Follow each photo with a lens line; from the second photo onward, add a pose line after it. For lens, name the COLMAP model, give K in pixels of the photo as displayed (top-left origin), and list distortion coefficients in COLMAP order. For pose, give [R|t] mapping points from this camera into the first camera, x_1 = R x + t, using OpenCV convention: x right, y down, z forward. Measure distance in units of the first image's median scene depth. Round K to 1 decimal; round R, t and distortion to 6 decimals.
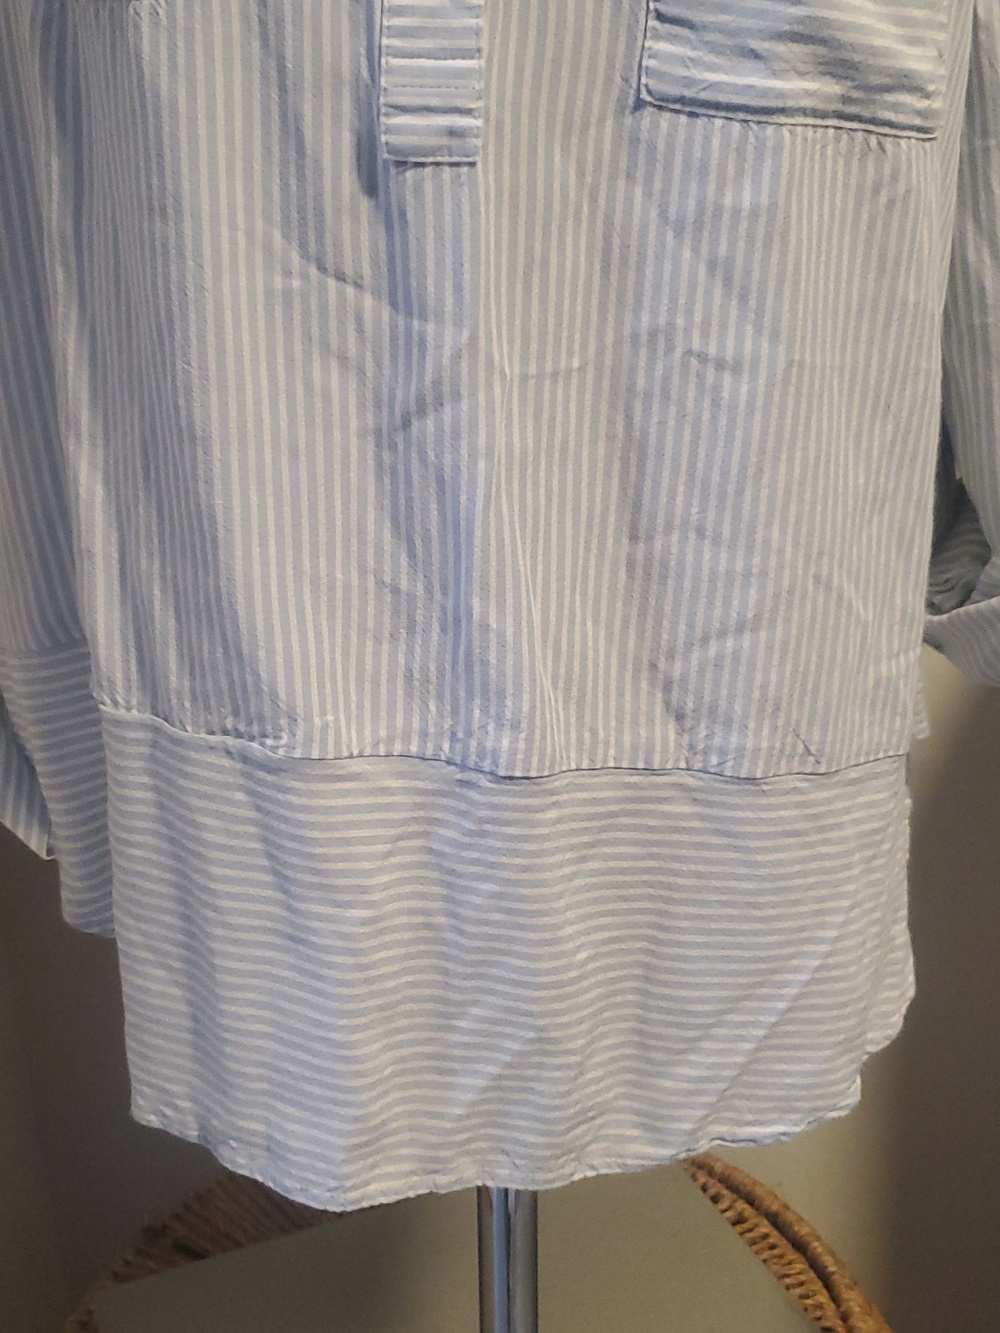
lens RADIAL K [[1670.0, 0, 502.2], [0, 1670.0, 607.5], [0, 0, 1]] dist [0.224132, -0.839380]
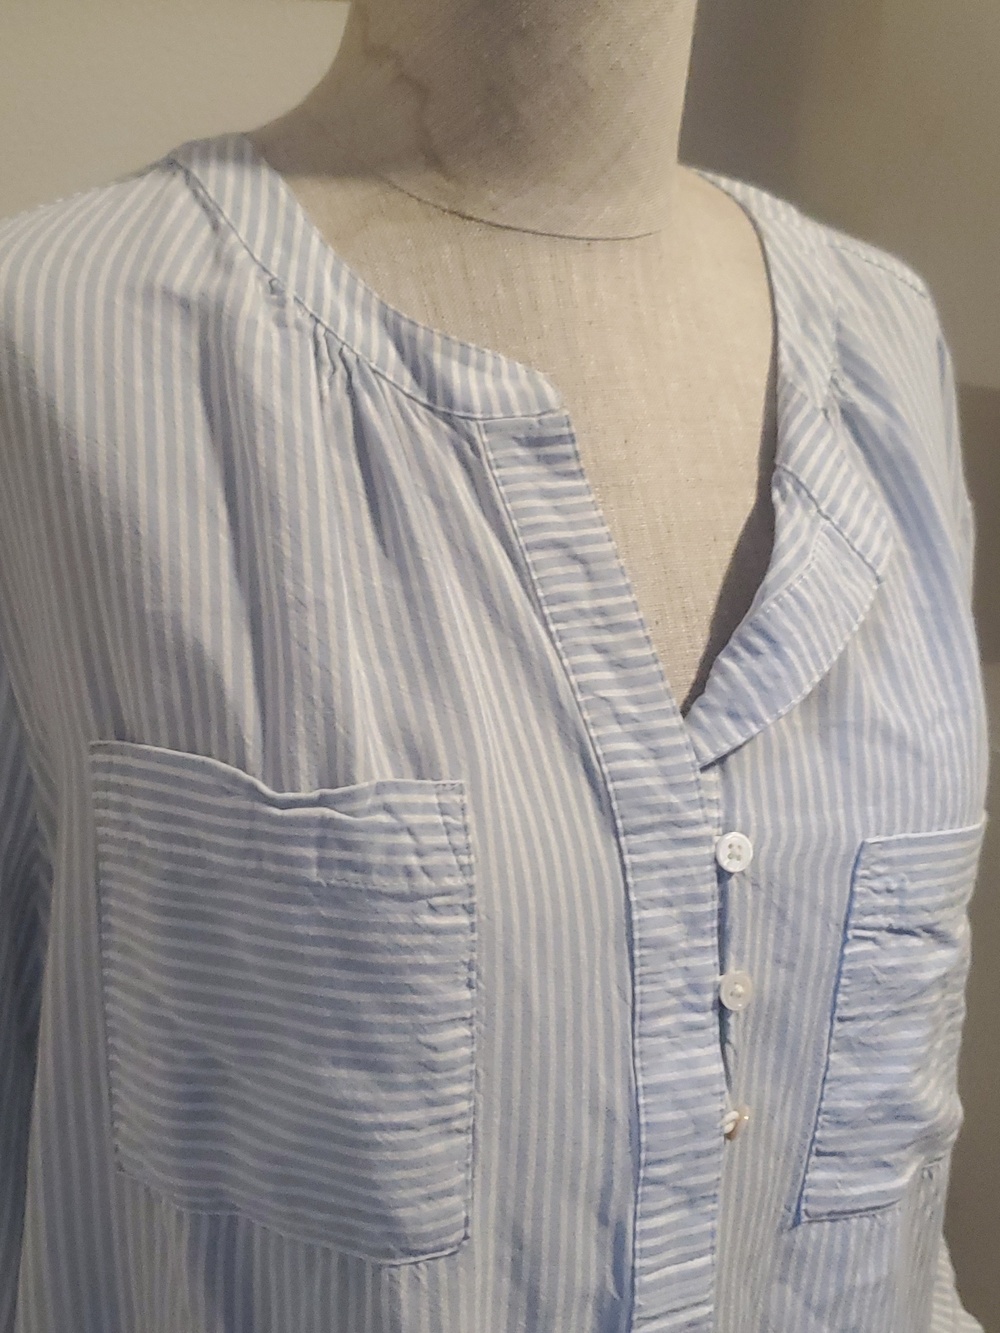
lens RADIAL K [[1670.0, 0, 502.2], [0, 1670.0, 607.5], [0, 0, 1]] dist [0.224132, -0.839380]
pose [[0.880884, -0.064078, 0.468975, -0.562287], [0.119063, 0.988933, -0.088516, -0.609864], [-0.458113, 0.133810, 0.878765, 0.086205]]
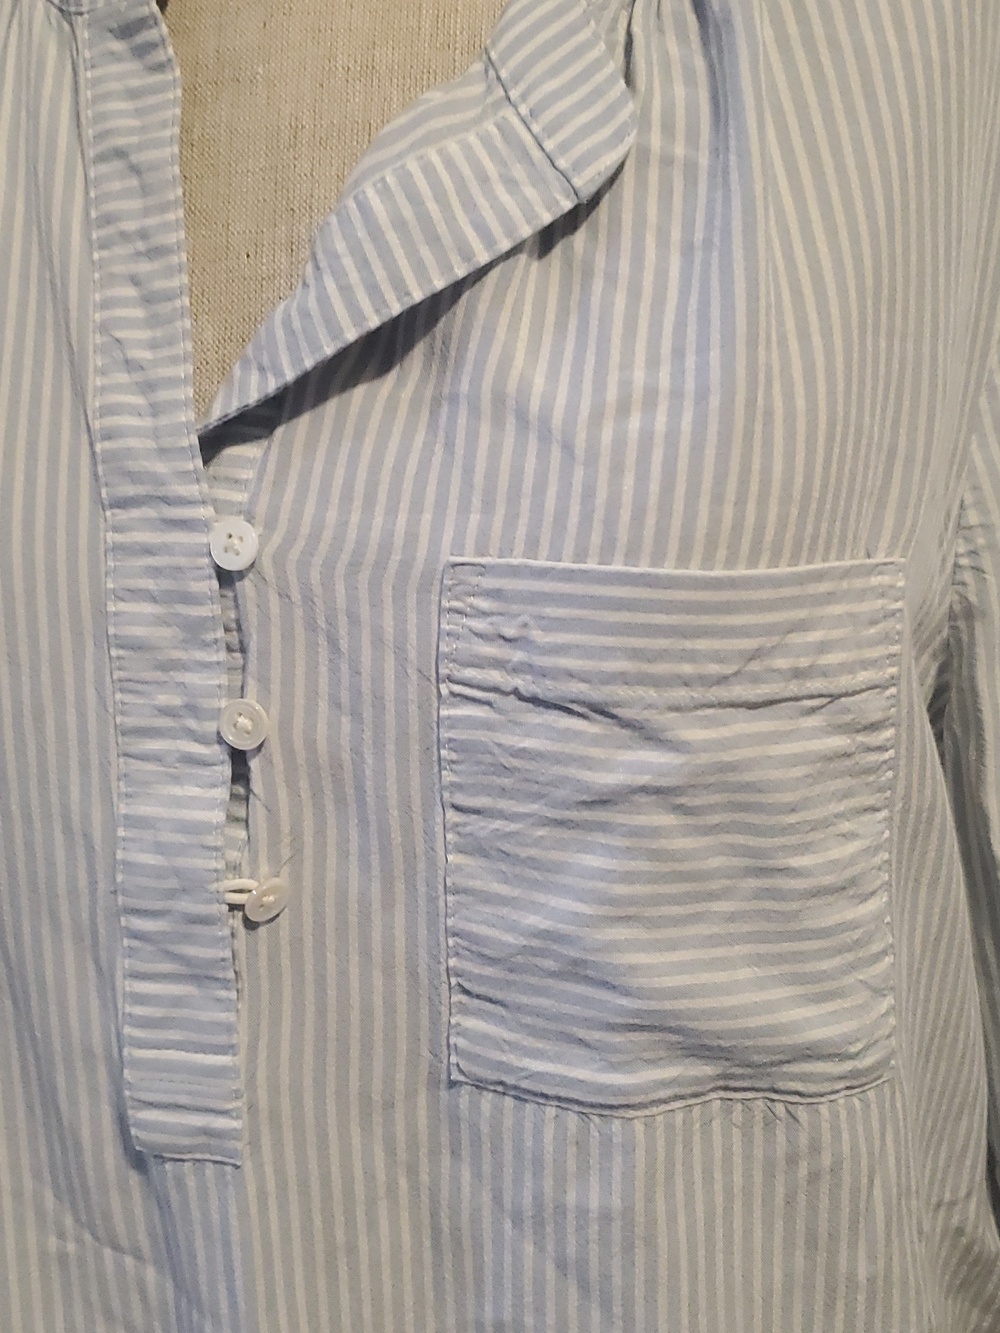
lens RADIAL K [[1670.0, 0, 502.2], [0, 1670.0, 607.5], [0, 0, 1]] dist [0.224132, -0.839380]
pose [[0.961721, 0.009233, -0.273874, 0.319430], [-0.028778, 0.997309, -0.067433, -0.465957], [0.272514, 0.072733, 0.959399, 0.219056]]
